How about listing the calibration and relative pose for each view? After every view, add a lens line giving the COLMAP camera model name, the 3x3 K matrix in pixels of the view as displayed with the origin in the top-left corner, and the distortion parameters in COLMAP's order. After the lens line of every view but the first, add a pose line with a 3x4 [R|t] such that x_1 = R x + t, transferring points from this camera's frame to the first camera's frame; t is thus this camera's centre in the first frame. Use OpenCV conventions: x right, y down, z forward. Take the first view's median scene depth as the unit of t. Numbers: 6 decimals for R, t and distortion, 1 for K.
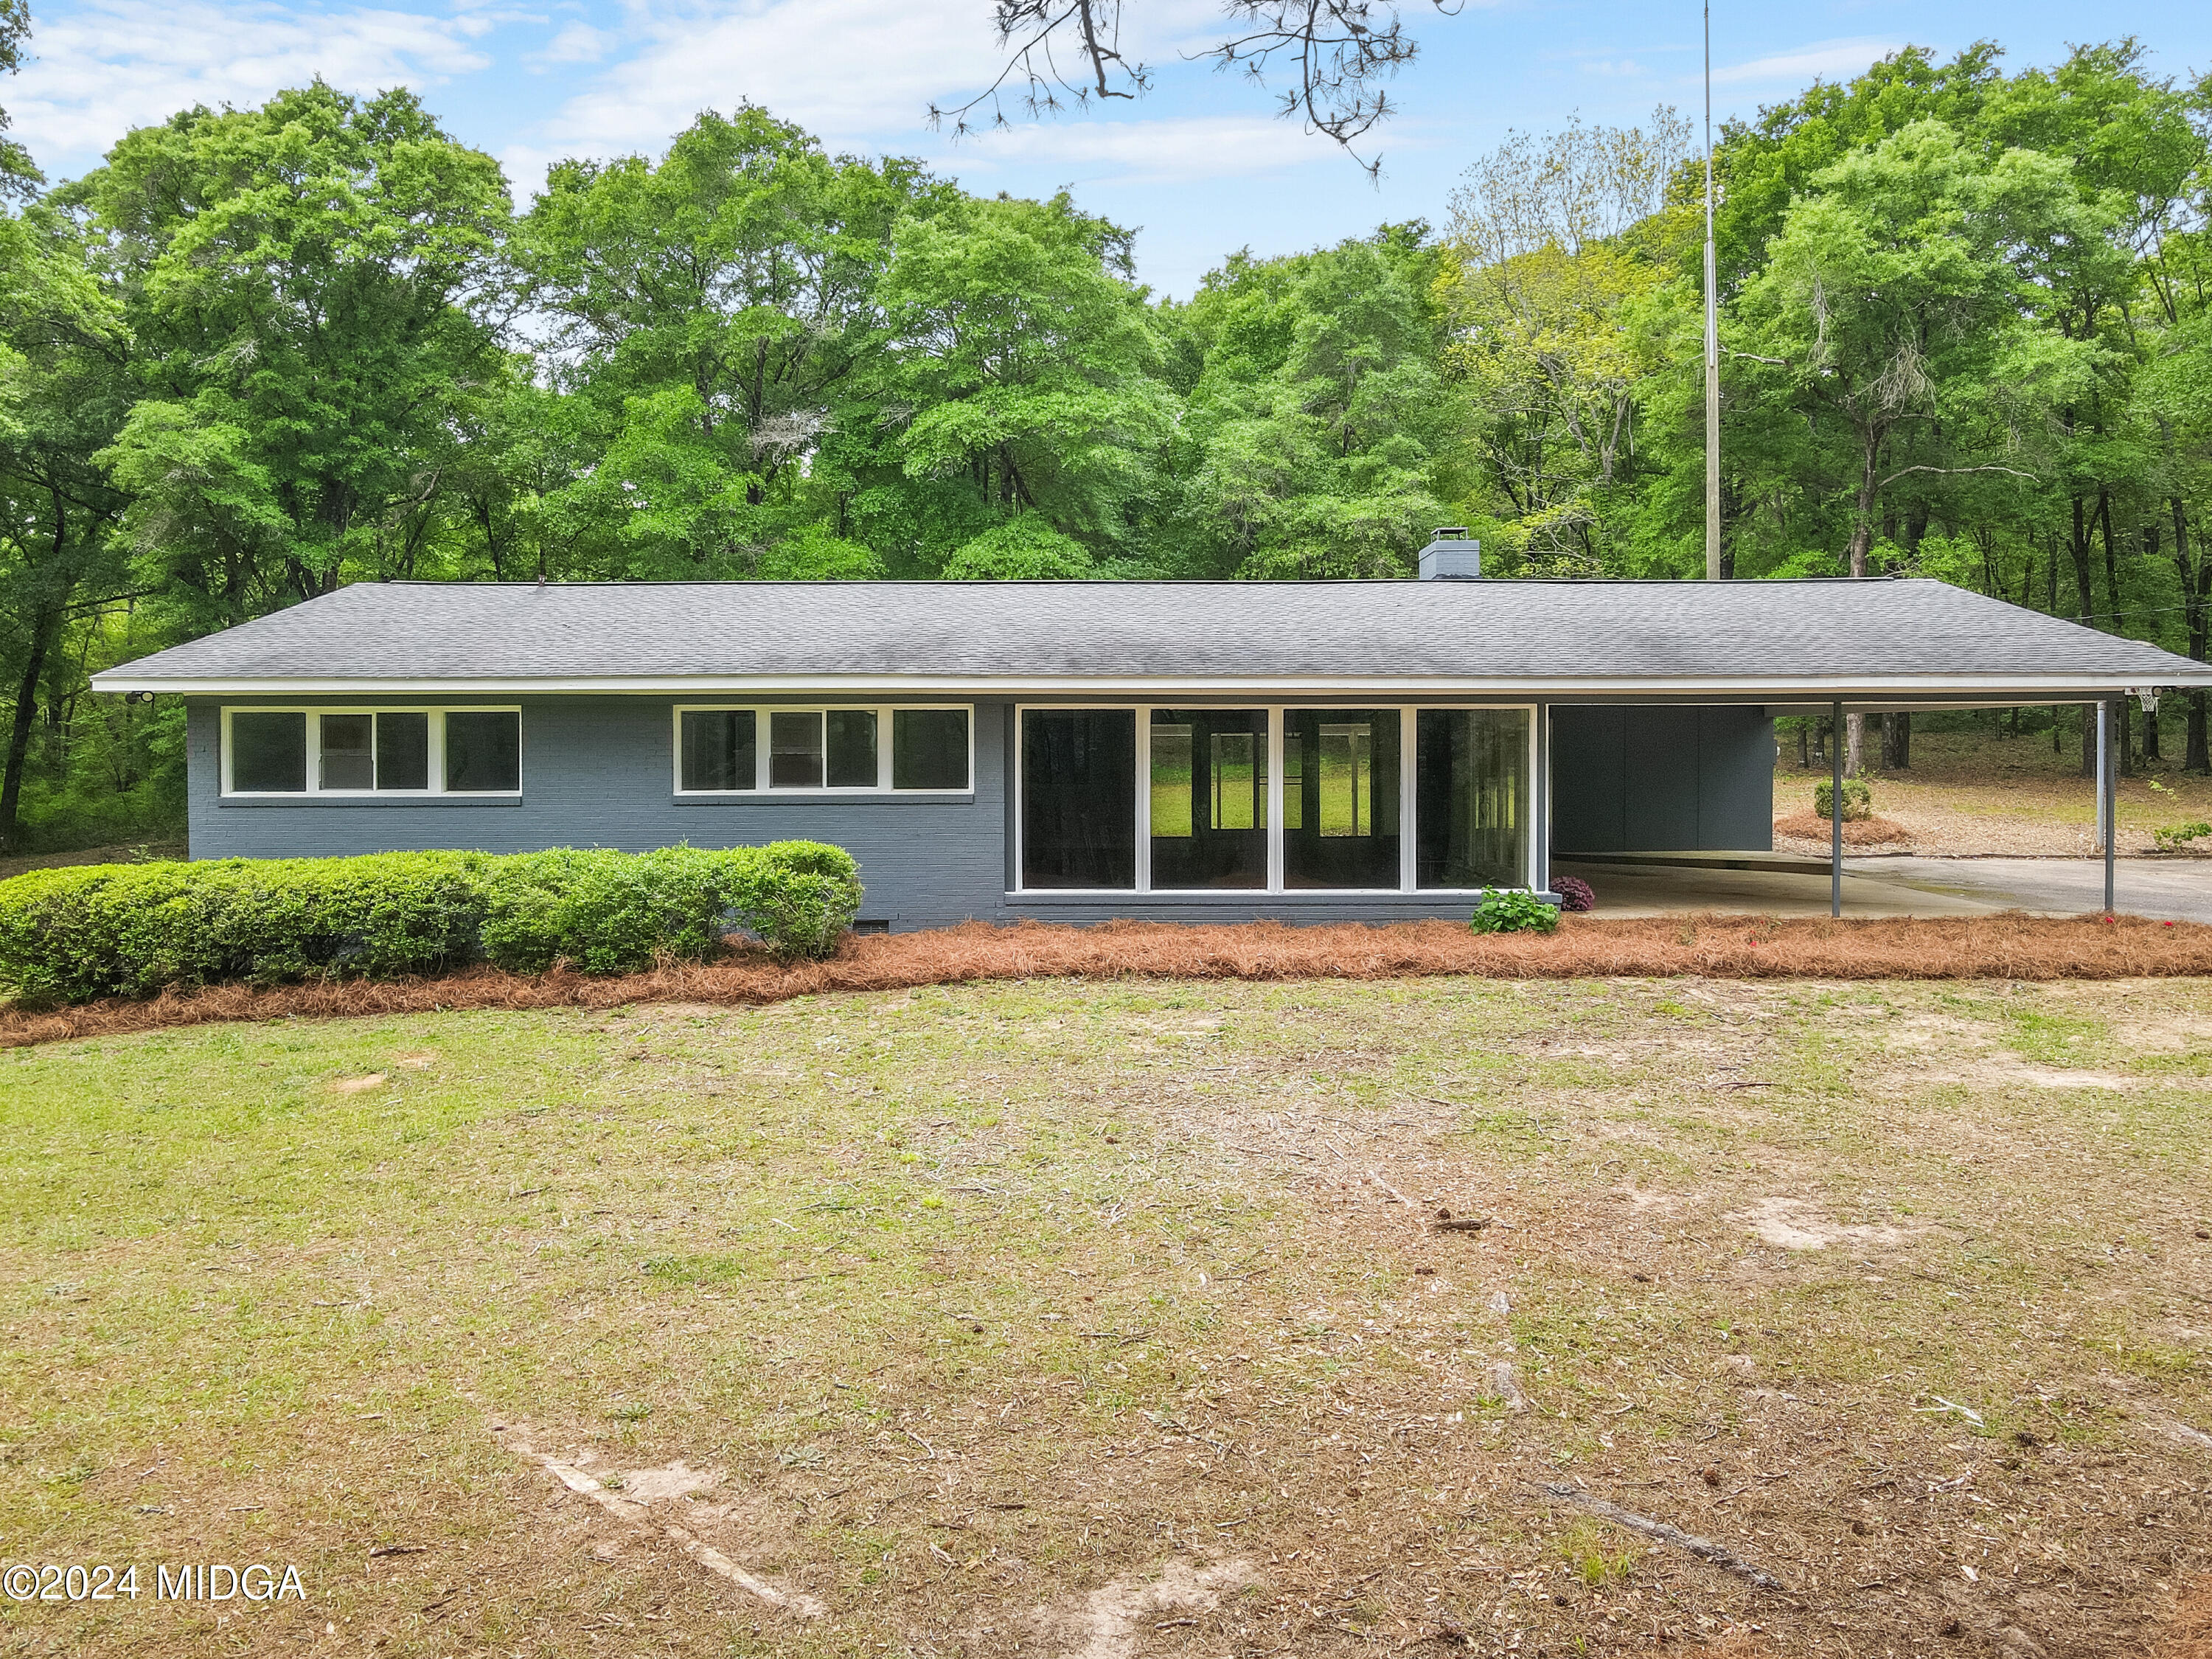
lens RADIAL K [[1656.5, 0, 1106.7], [0, 1656.5, 809.4], [0, 0, 1]] dist [0.008513, 0.023722]
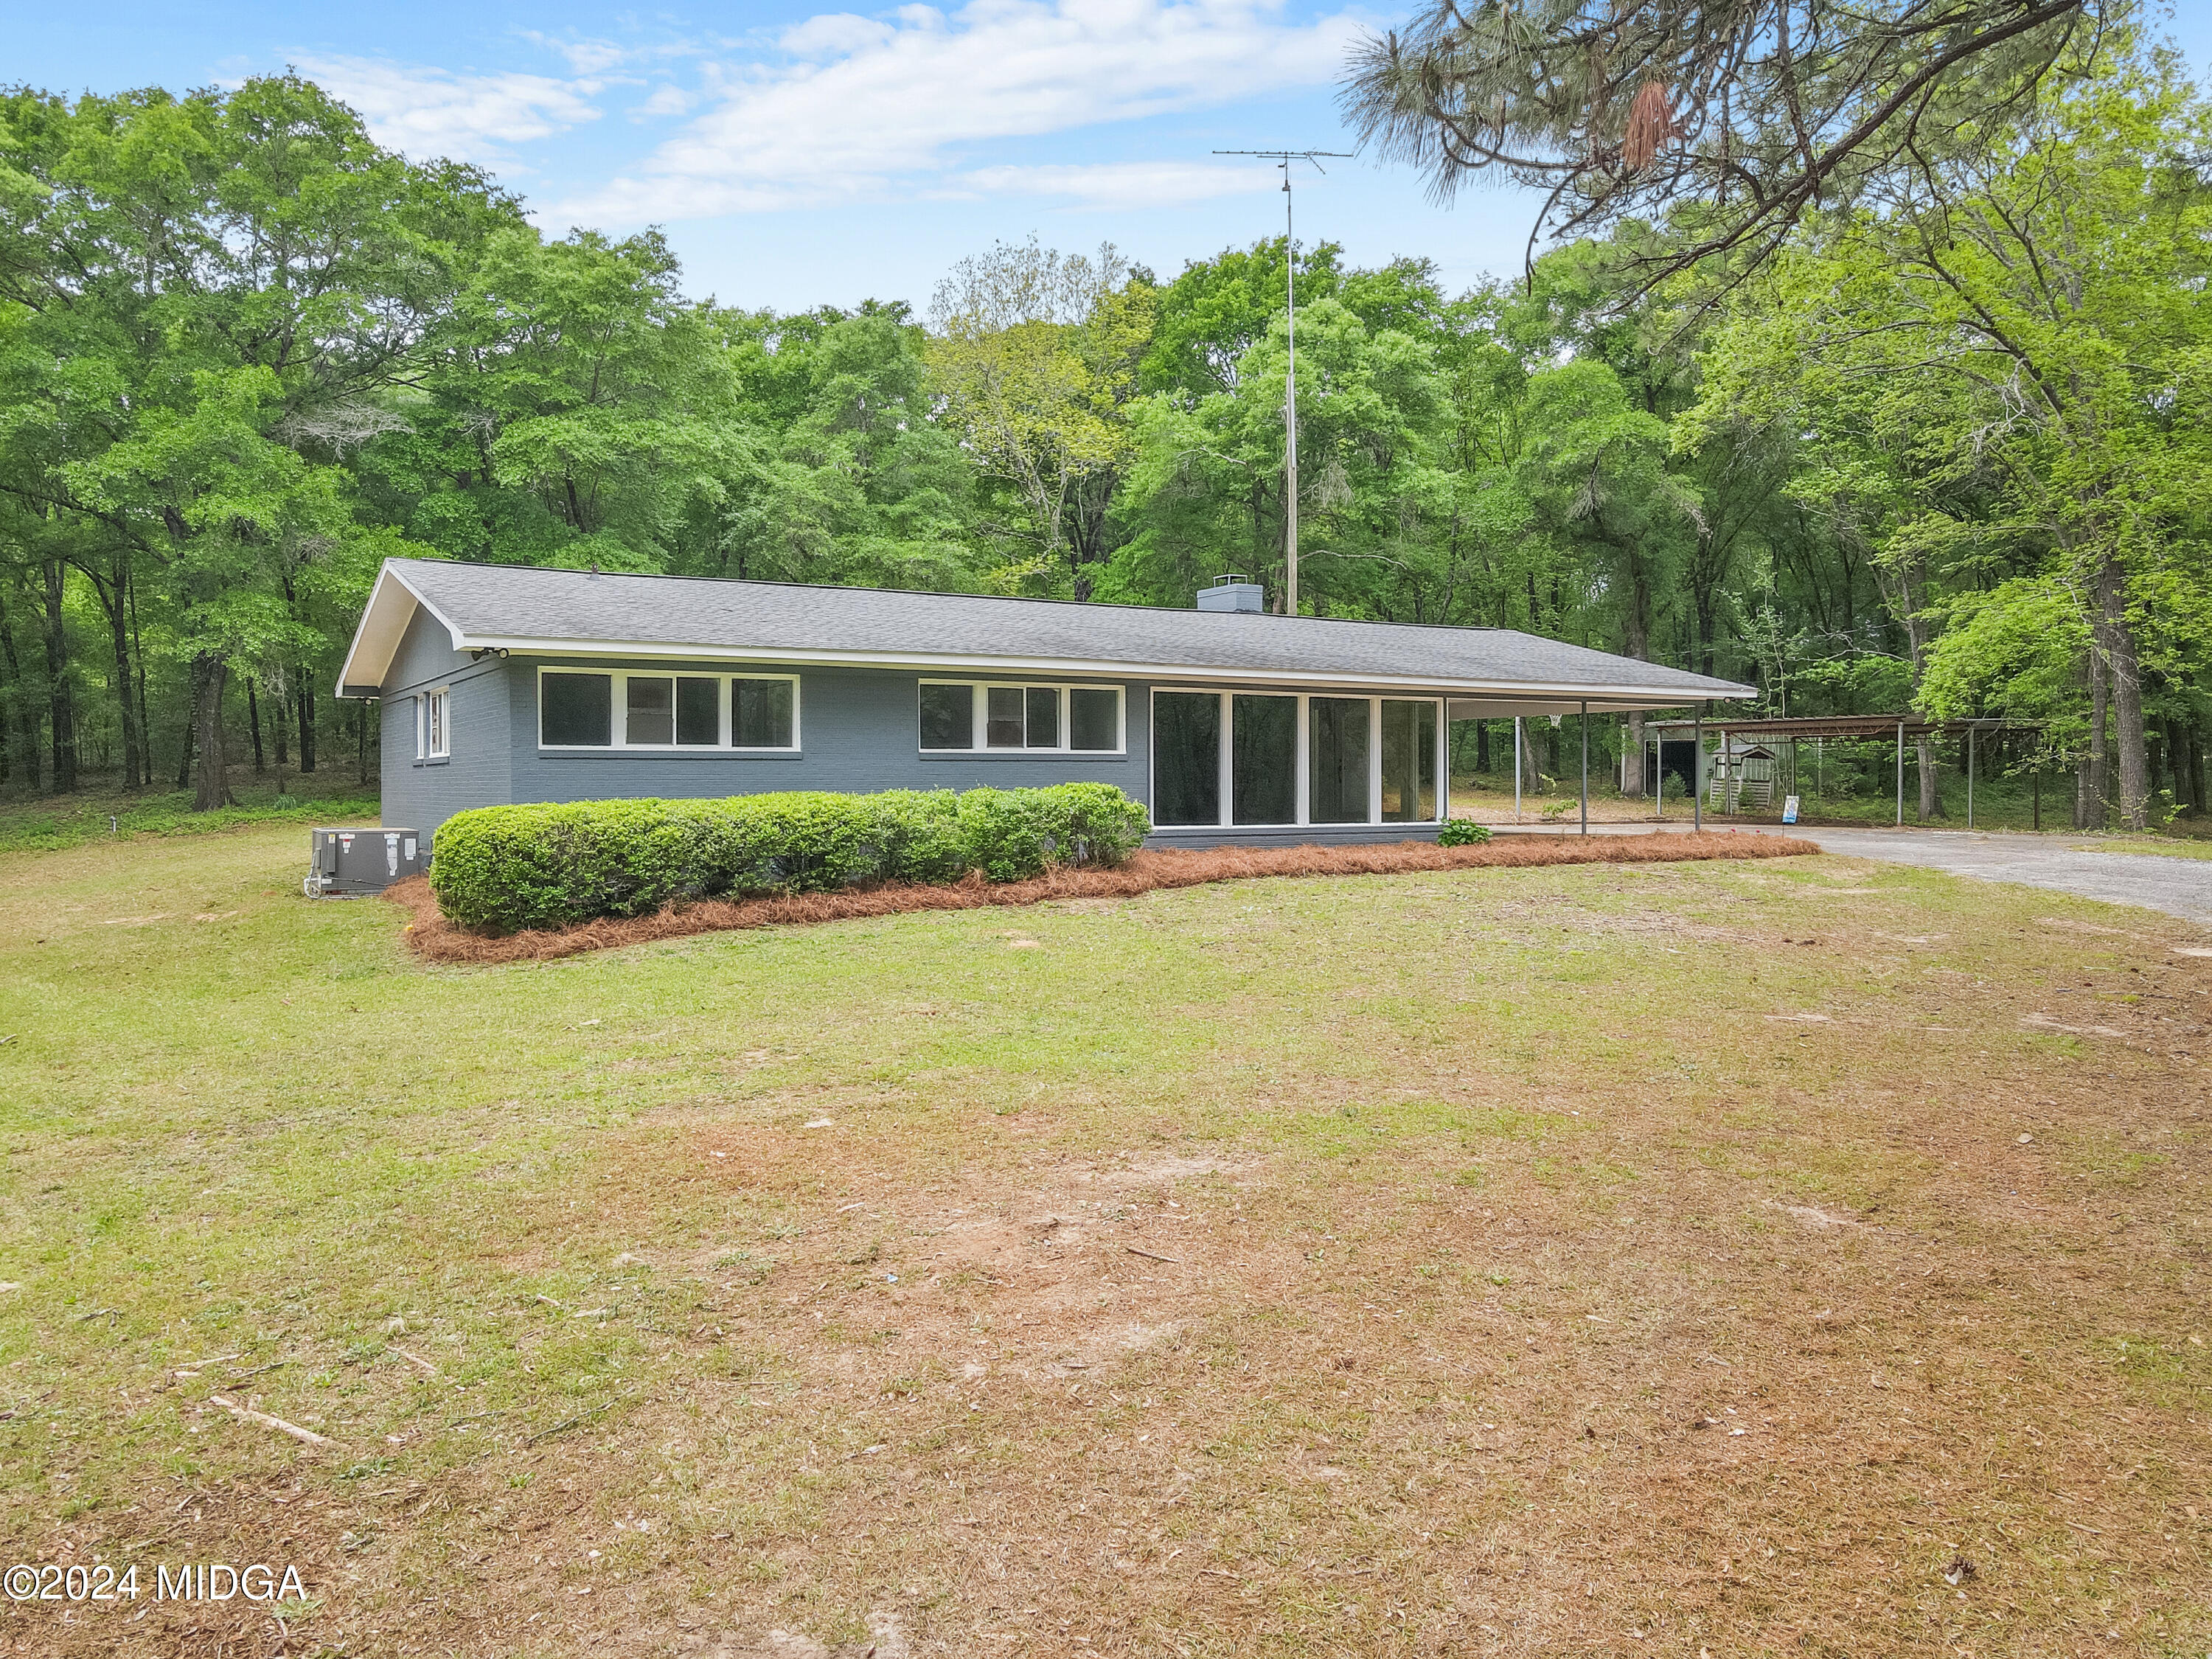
lens RADIAL K [[1656.5, 0, 1101.8], [0, 1656.5, 831.8], [0, 0, 1]] dist [0.008513, 0.023722]
pose [[0.857283, -0.014543, 0.514640, -0.857280], [0.022369, 0.999709, -0.009012, 0.071145], [-0.514360, 0.019238, 0.857359, -0.130565]]
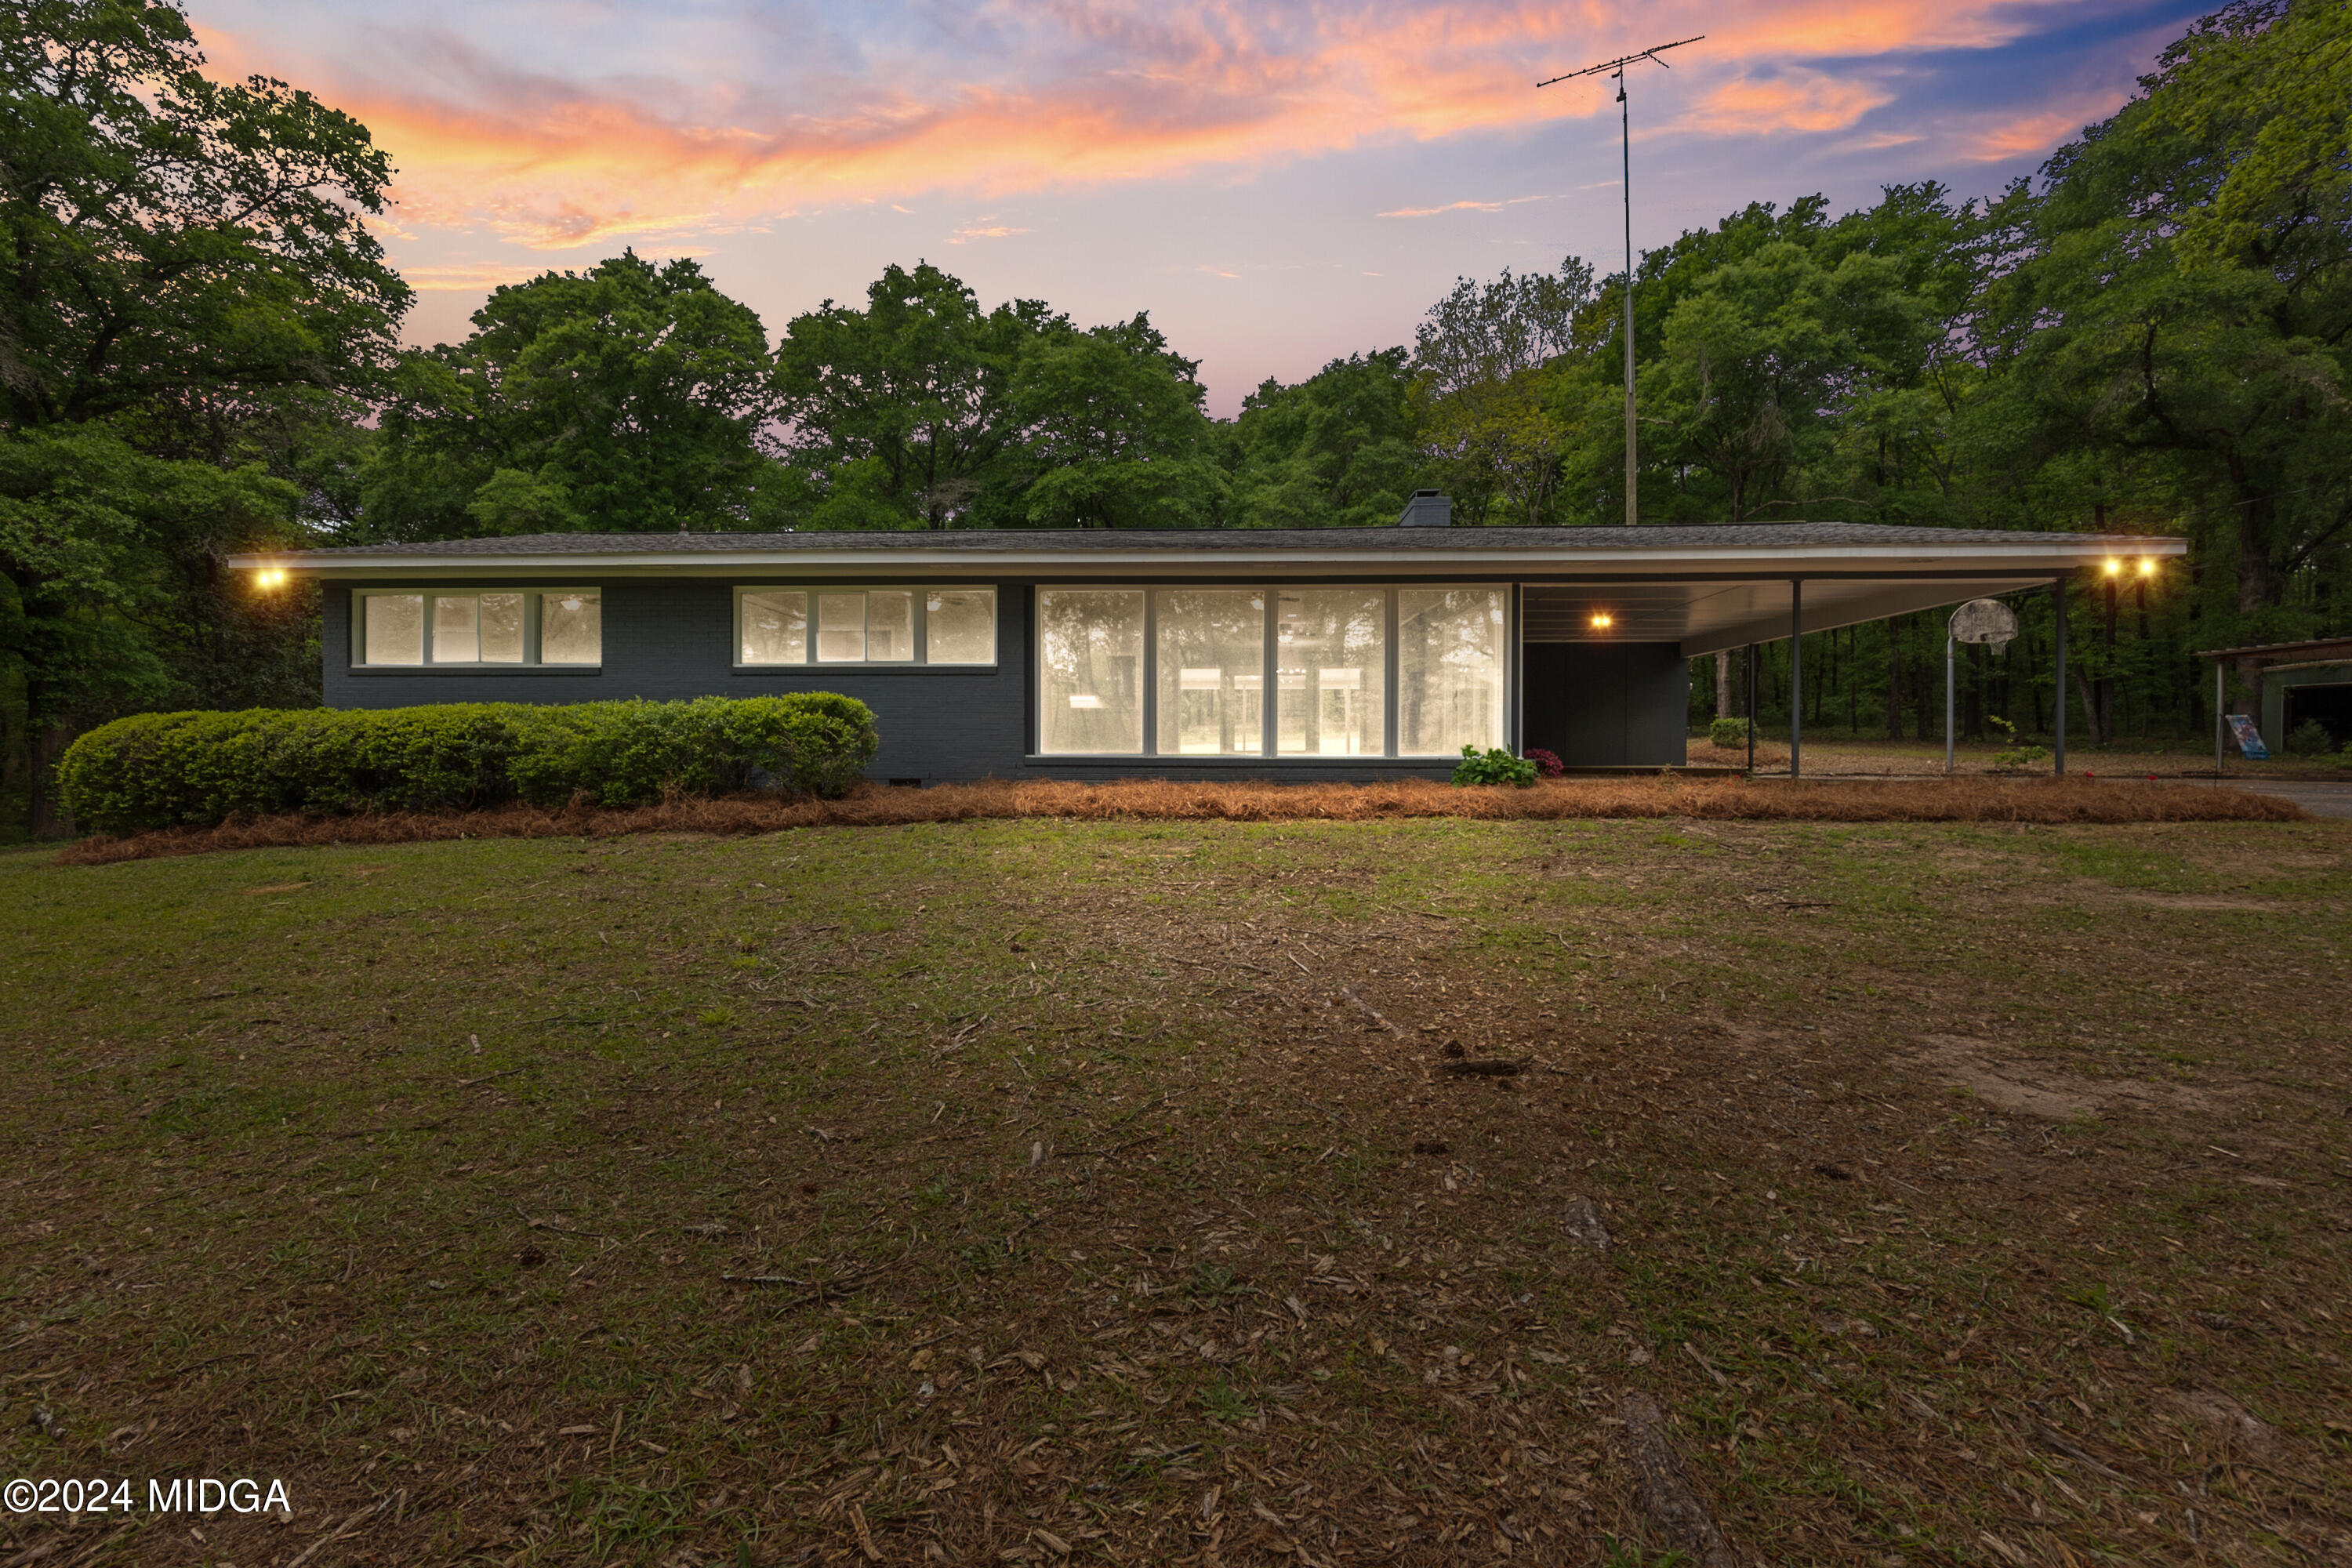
lens RADIAL K [[1031.9, 0, 1137.8], [0, 1031.9, 780.0], [0, 0, 1]] dist [-0.002100, 0.003261]
pose [[0.998328, 0.006345, -0.057449, 0.060660], [-0.007338, 0.999827, -0.017095, 0.087051], [0.057331, 0.017488, 0.998202, 0.349597]]
